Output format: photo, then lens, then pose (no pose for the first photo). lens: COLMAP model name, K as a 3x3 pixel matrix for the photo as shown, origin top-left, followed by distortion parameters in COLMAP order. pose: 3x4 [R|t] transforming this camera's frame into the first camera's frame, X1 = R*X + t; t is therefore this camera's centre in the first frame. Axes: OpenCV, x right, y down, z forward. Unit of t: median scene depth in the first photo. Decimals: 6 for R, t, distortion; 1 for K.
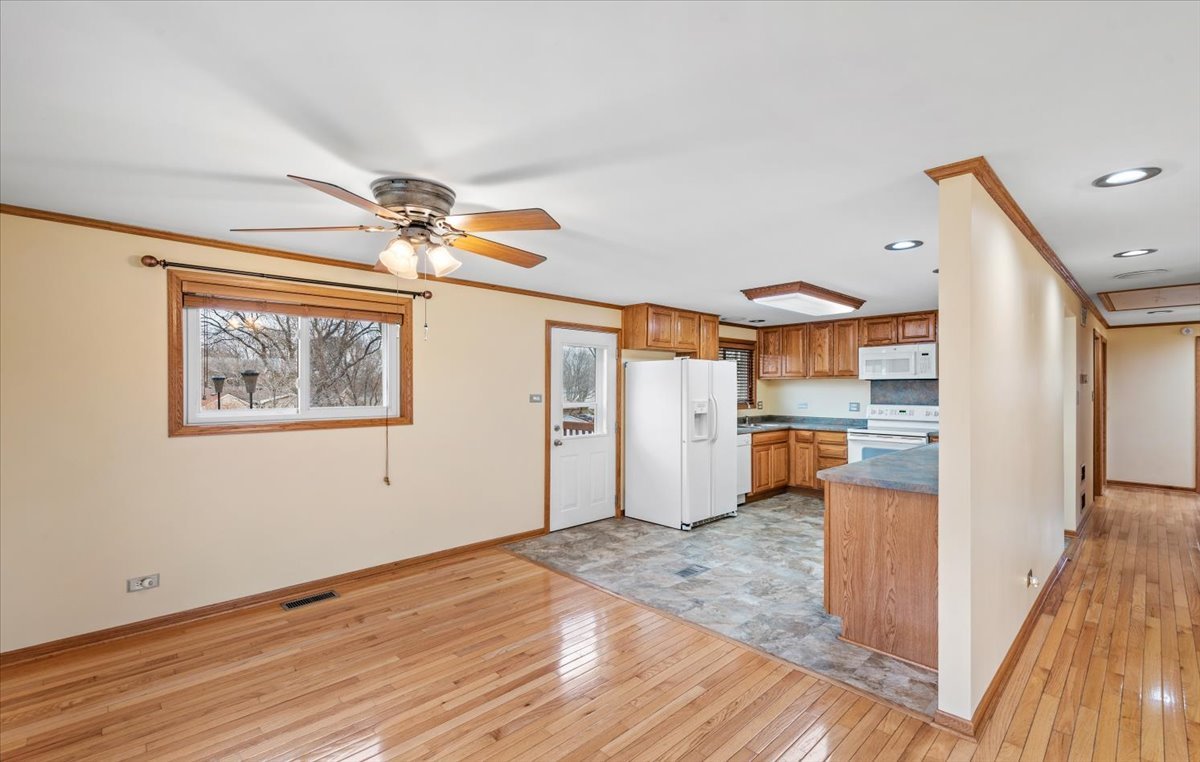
lens RADIAL K [[522.1, 0, 592.1], [0, 522.1, 405.9], [0, 0, 1]] dist [0.016413, -0.003024]
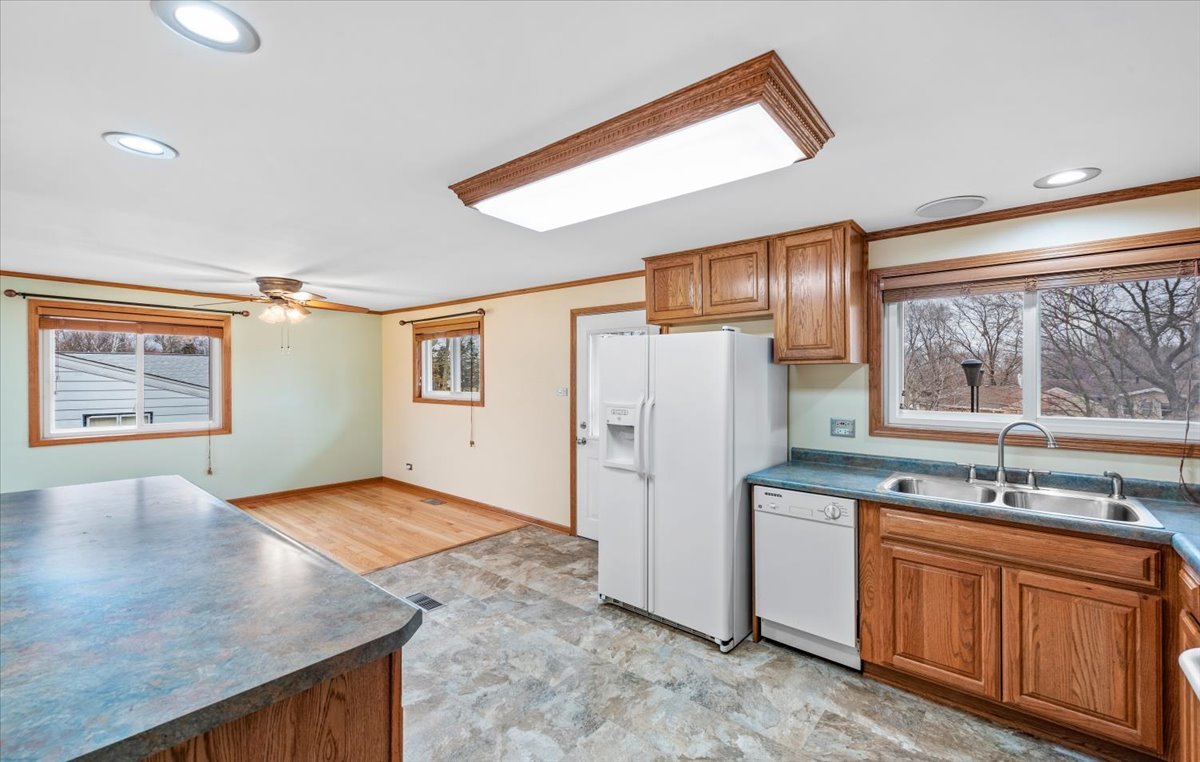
lens RADIAL K [[496.6, 0, 617.2], [0, 496.6, 381.7], [0, 0, 1]] dist [0.007712, -0.002535]
pose [[0.133028, 0.011236, -0.991049, 0.904455], [-0.037974, 0.999259, 0.006232, -0.045413], [0.990385, 0.036805, 0.133356, 1.061721]]
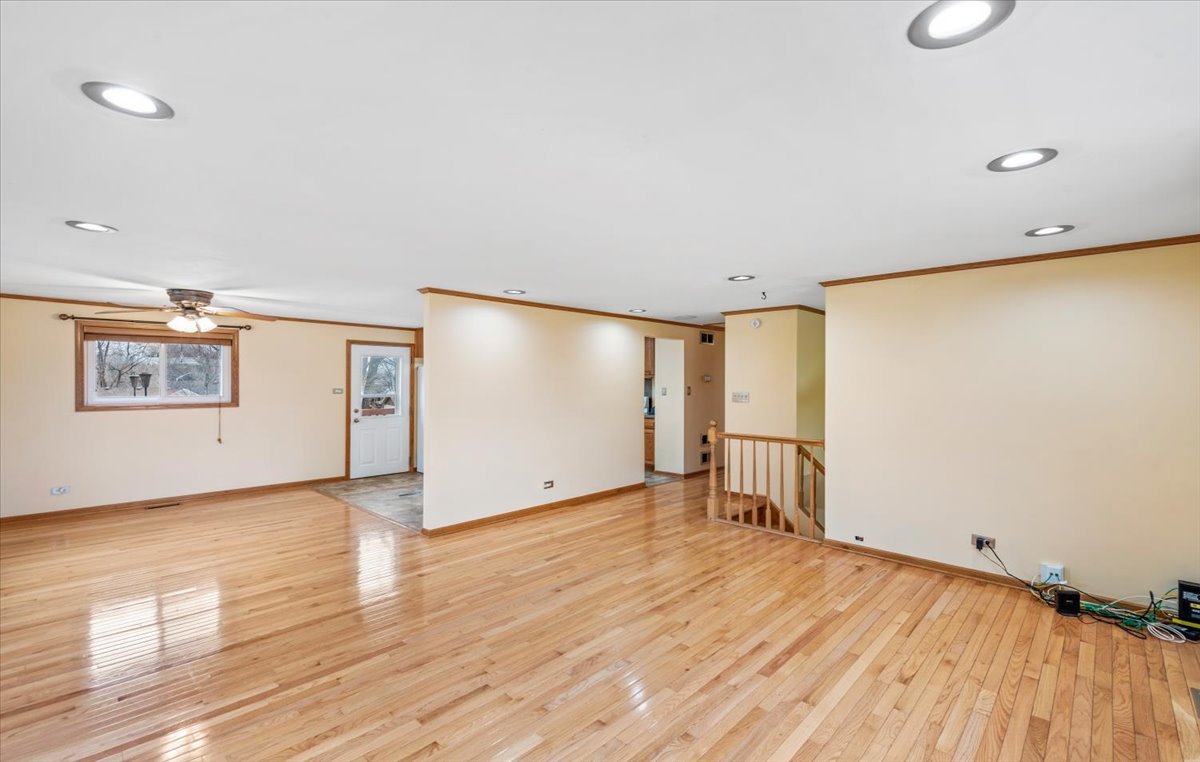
lens RADIAL K [[522.1, 0, 591.3], [0, 522.1, 393.2], [0, 0, 1]] dist [0.016413, -0.003024]
pose [[0.999220, 0.000783, 0.039486, 0.627641], [-0.000260, 0.999912, -0.013260, 0.013530], [-0.039493, 0.013239, 0.999132, -0.620021]]
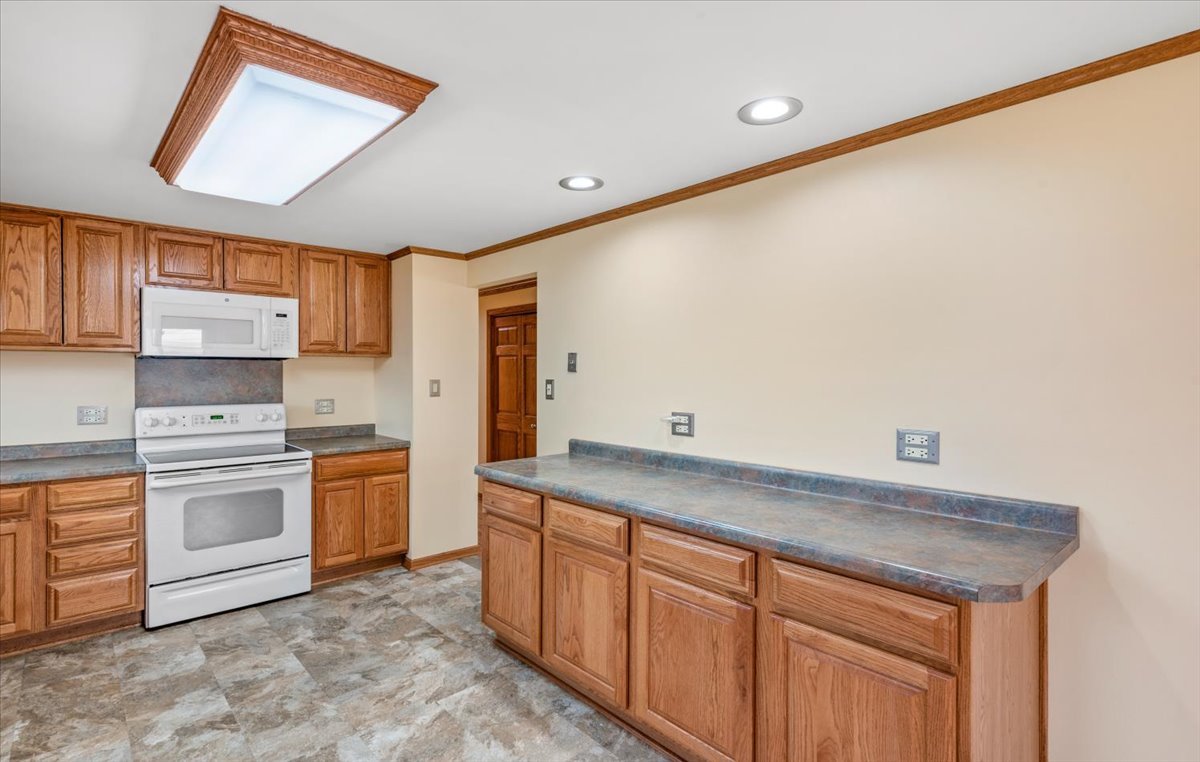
lens RADIAL K [[591.7, 0, 606.5], [0, 591.7, 375.3], [0, 0, 1]] dist [0.006607, -0.000732]
pose [[0.019065, -0.005099, 0.999805, -0.014157], [0.033256, 0.999437, 0.004463, -0.030782], [-0.999265, 0.033165, 0.019224, 0.837433]]
